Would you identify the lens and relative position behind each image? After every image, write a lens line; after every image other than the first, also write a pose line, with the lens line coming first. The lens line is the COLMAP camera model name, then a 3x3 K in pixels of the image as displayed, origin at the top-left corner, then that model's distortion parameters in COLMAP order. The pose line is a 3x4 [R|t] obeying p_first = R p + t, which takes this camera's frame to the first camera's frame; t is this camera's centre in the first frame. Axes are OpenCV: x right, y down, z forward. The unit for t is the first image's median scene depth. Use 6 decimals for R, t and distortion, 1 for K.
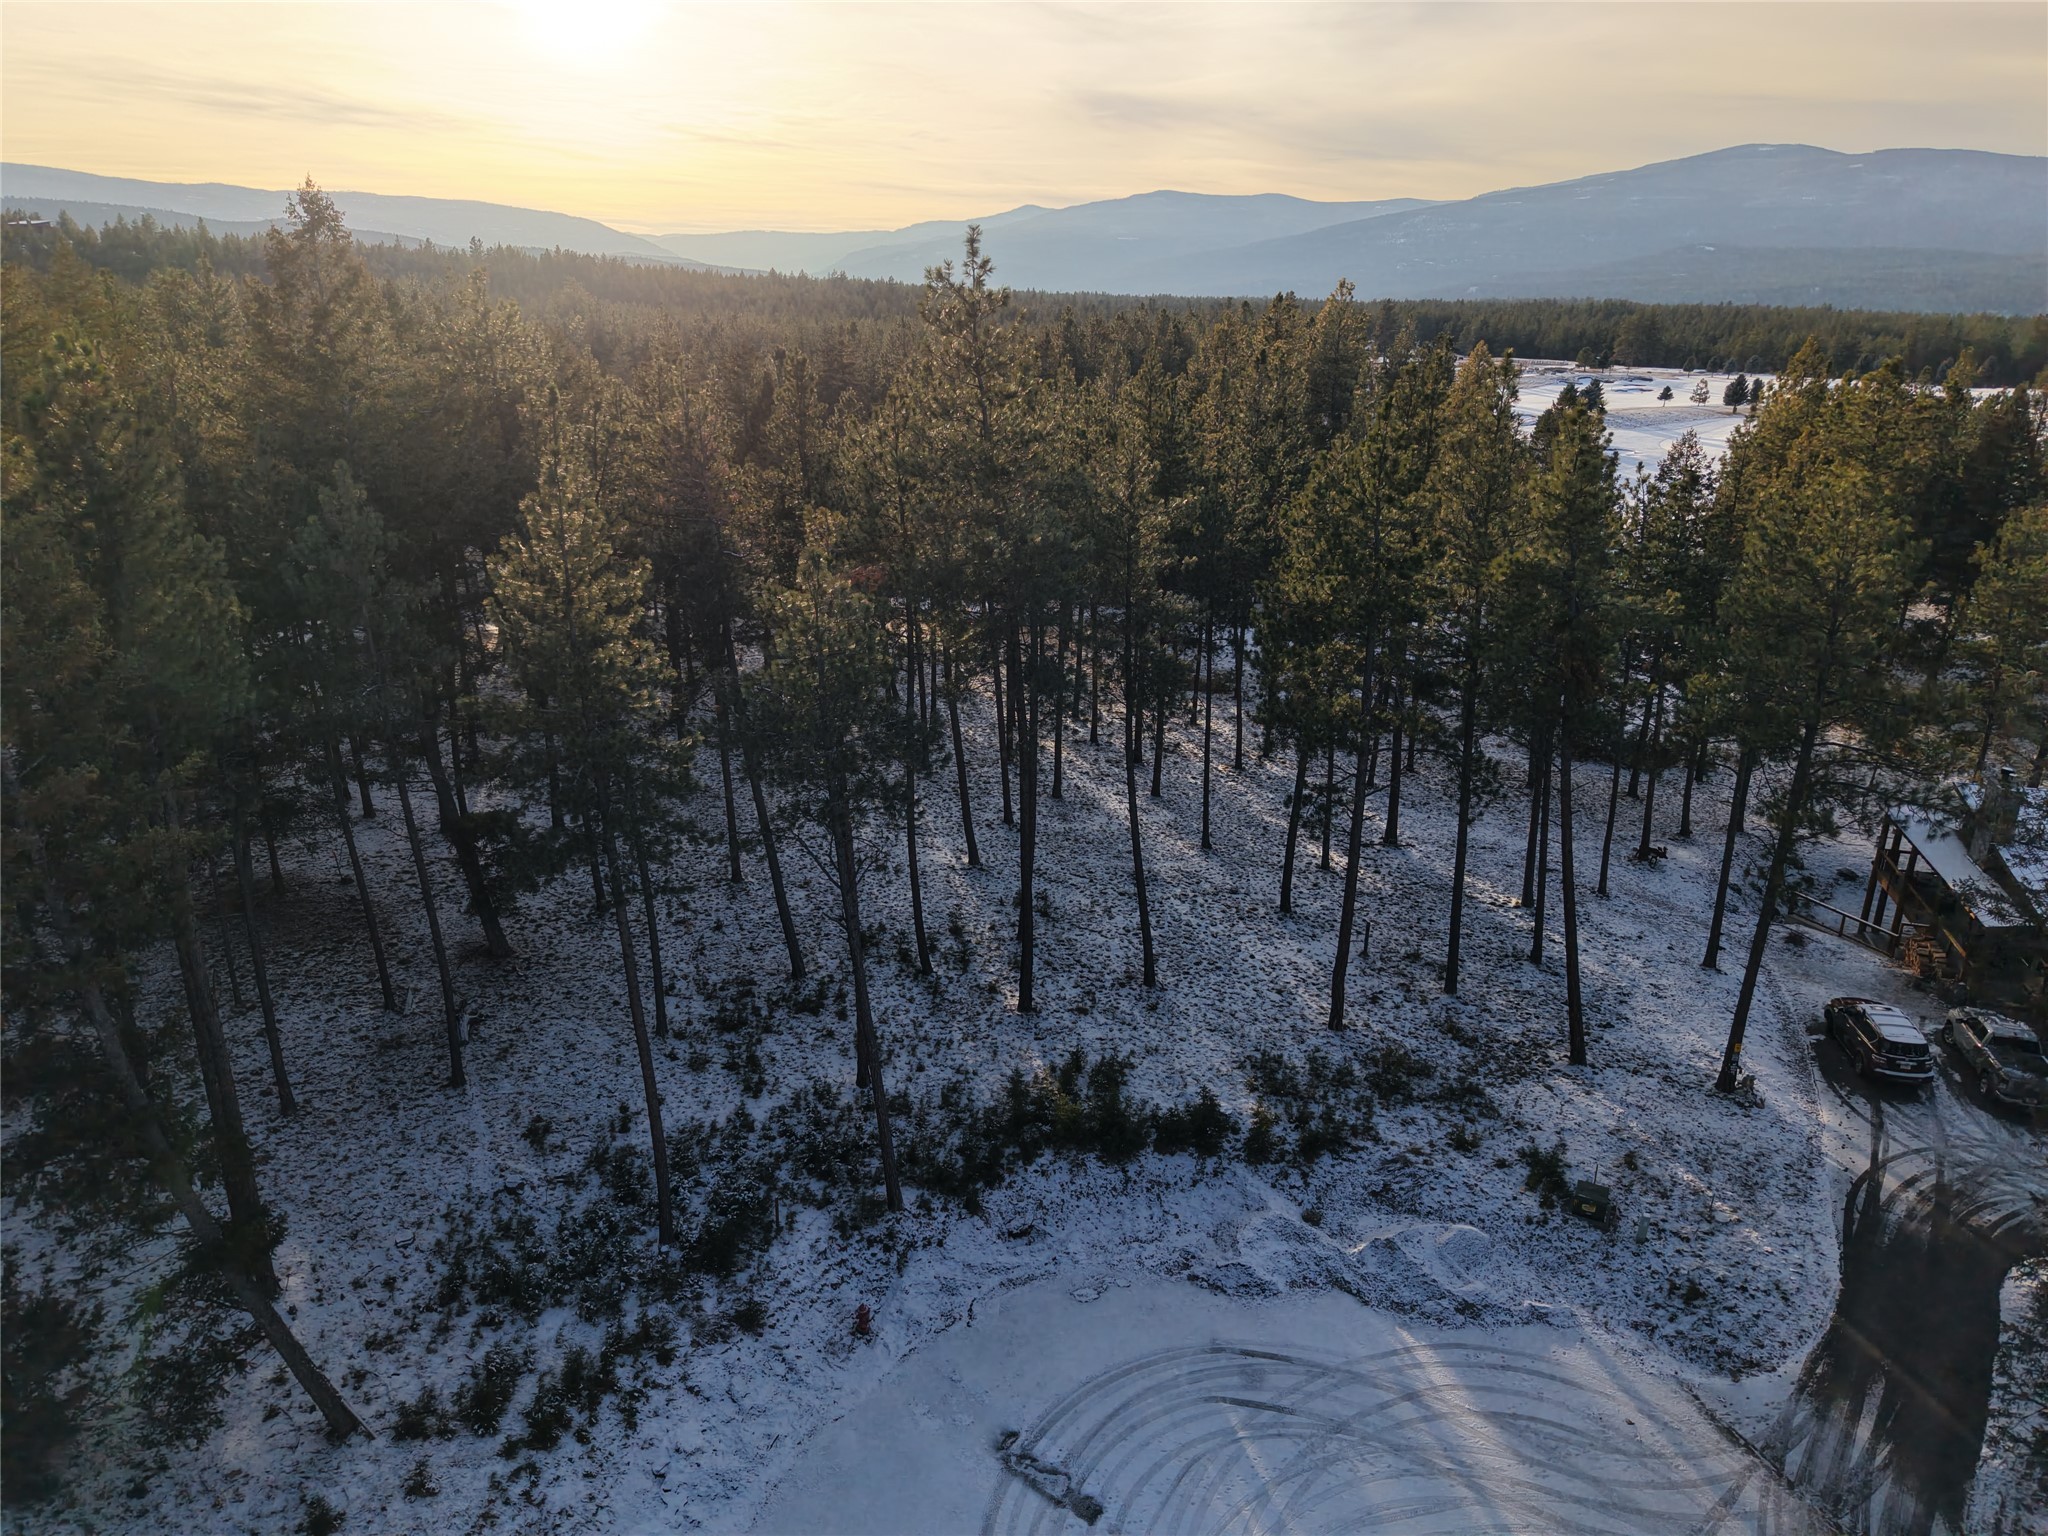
lens RADIAL K [[1372.9, 0, 1024.0], [0, 1372.9, 768.0], [0, 0, 1]] dist [0.016073, -0.011692]
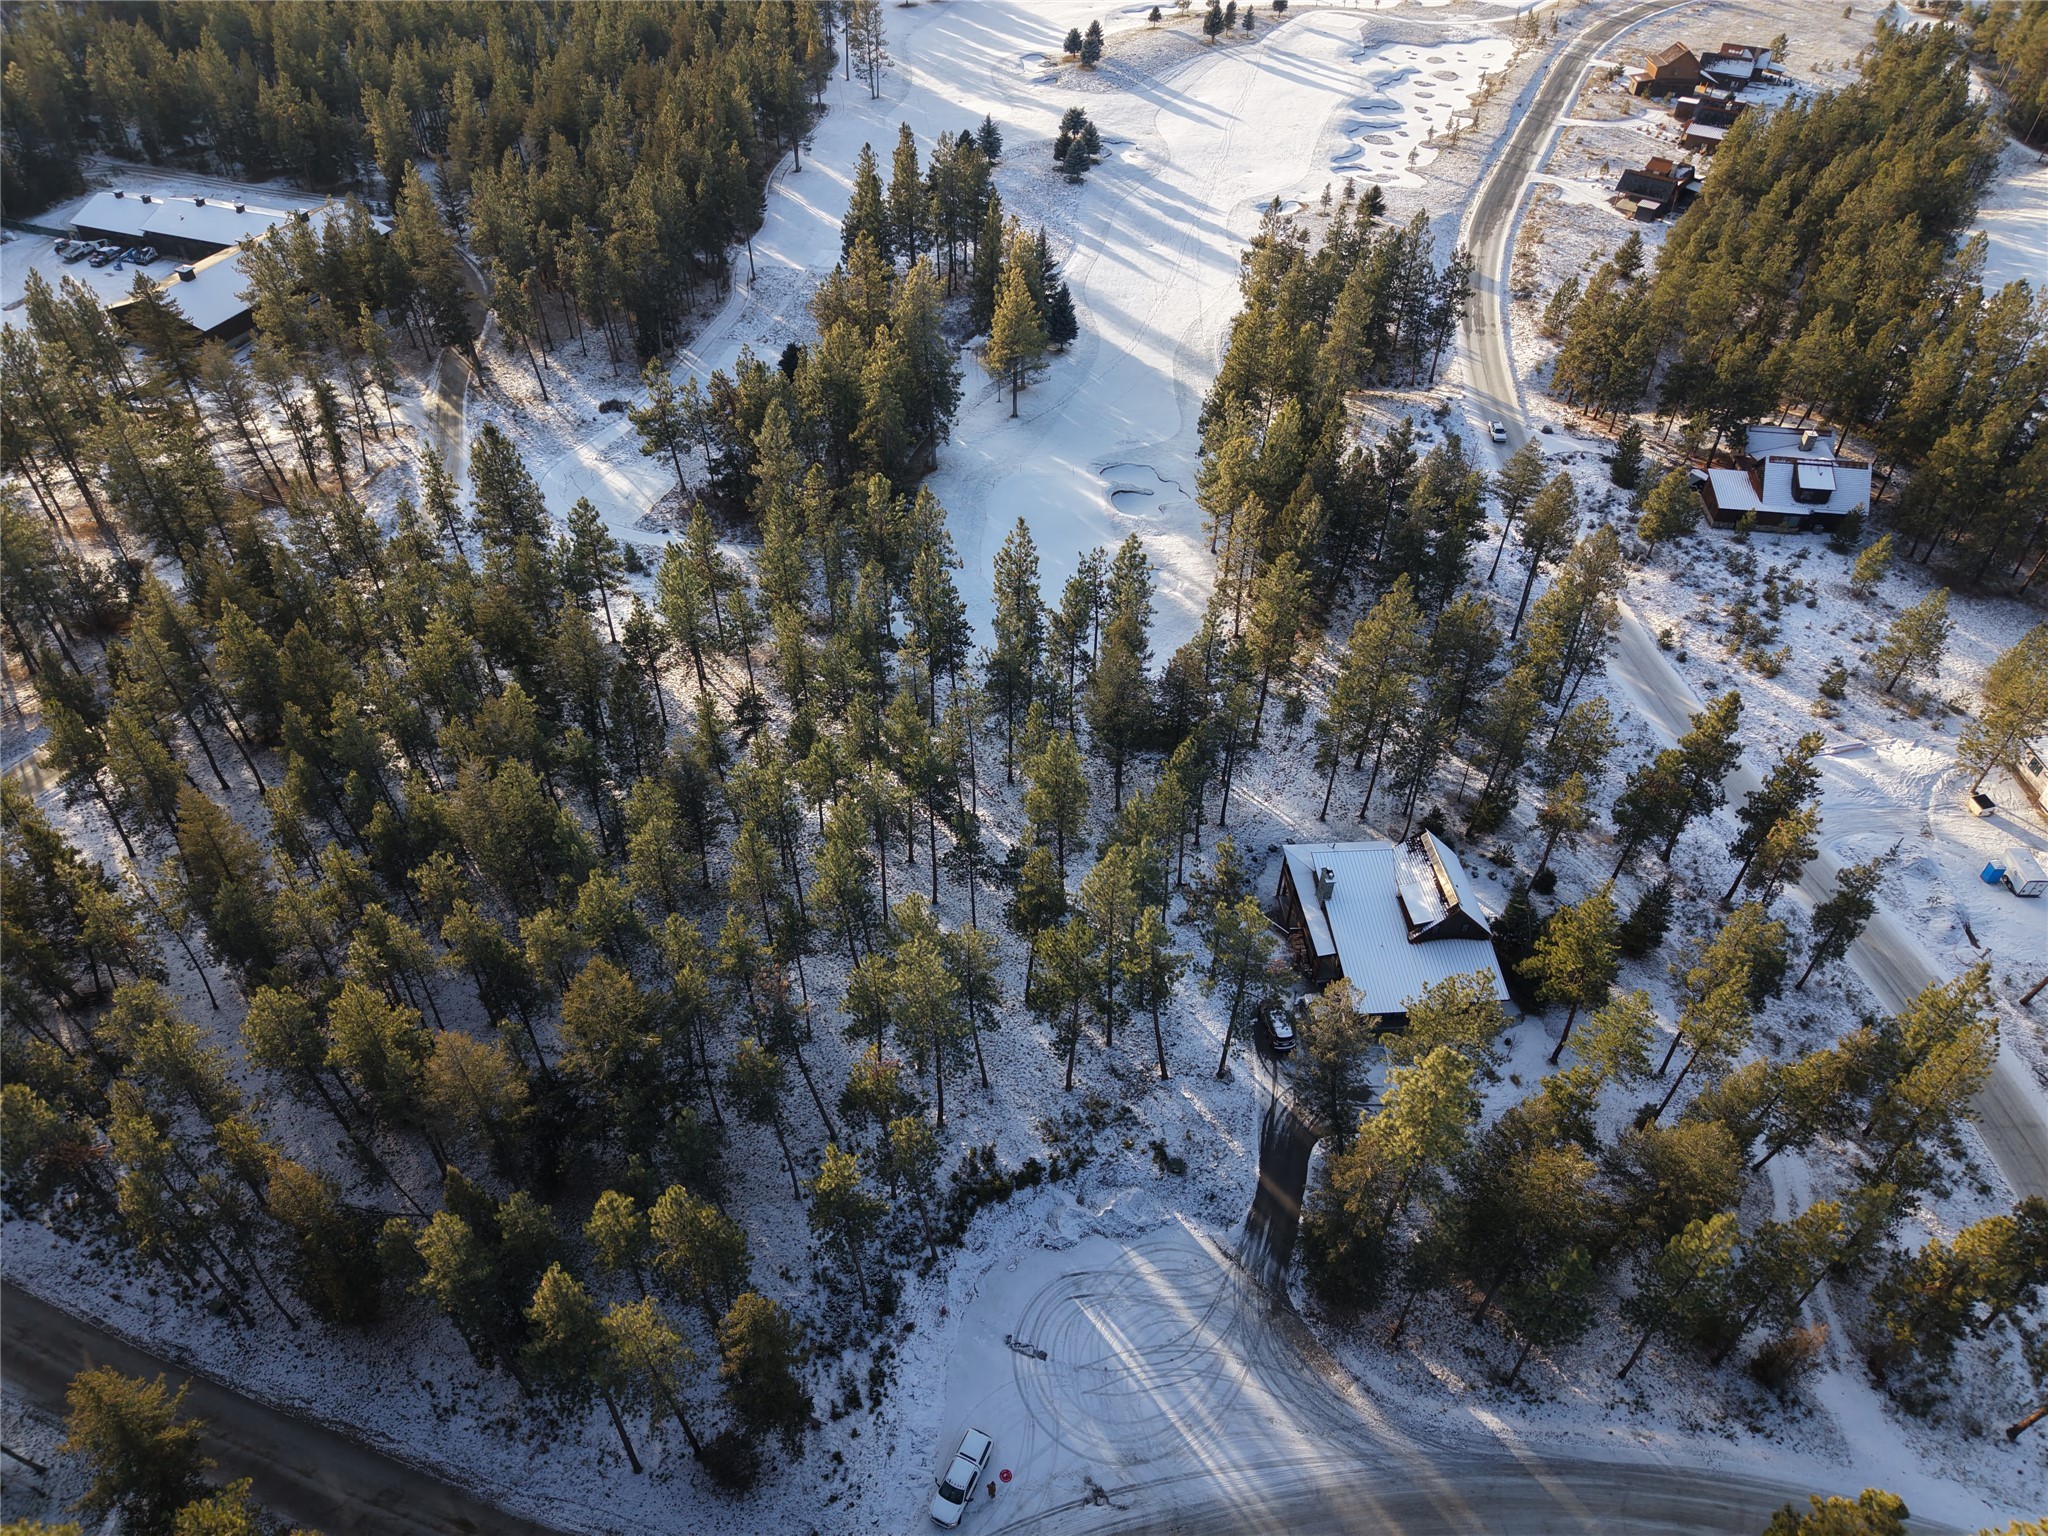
lens RADIAL K [[1372.9, 0, 1024.0], [0, 1372.9, 768.0], [0, 0, 1]] dist [0.016073, -0.011692]
pose [[0.937546, -0.224200, 0.265973, -0.387773], [0.102784, 0.909000, 0.403925, -1.436215], [-0.332329, -0.351360, 0.875273, -0.929123]]
